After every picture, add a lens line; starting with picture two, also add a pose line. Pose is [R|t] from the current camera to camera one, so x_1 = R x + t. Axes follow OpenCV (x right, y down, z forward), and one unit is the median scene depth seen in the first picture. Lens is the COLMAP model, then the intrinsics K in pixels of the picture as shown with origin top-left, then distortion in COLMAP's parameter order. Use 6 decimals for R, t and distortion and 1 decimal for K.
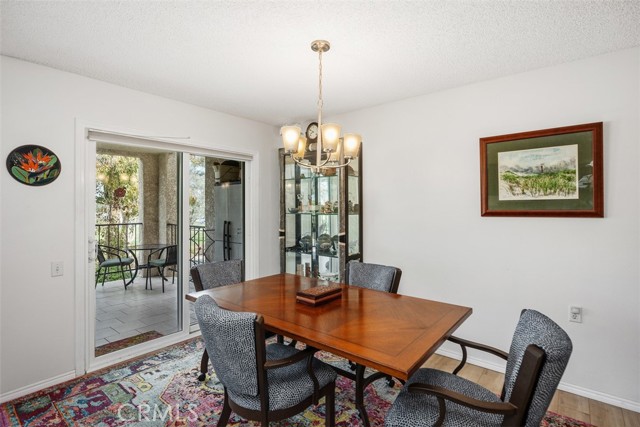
lens RADIAL K [[312.0, 0, 319.4], [0, 312.0, 206.1], [0, 0, 1]] dist [0.000529, 0.000305]
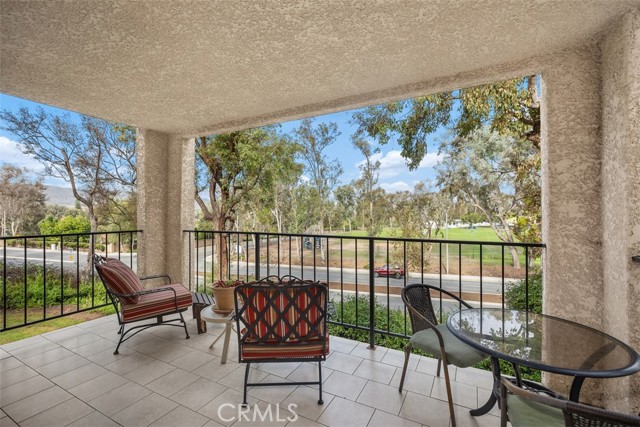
lens RADIAL K [[289.7, 0, 319.3], [0, 289.7, 211.0], [0, 0, 1]] dist [0.002376, -0.000027]
pose [[0.185813, 0.001082, -0.982585, -0.274330], [0.012375, 0.999918, 0.003442, 0.009323], [0.982507, -0.012799, 0.185784, 0.657694]]
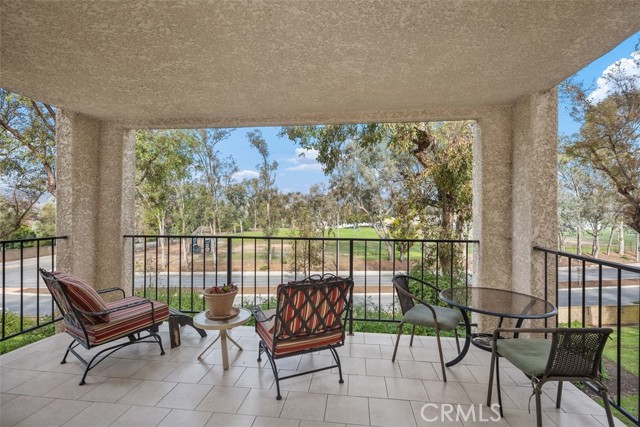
lens RADIAL K [[297.0, 0, 320.0], [0, 297.0, 213.5], [0, 0, 1]] dist [0.003871, -0.000058]
pose [[0.539120, 0.011395, -0.842152, -0.283678], [-0.000404, 0.999912, 0.013271, 0.001064], [0.842229, -0.006814, 0.539077, 0.490750]]
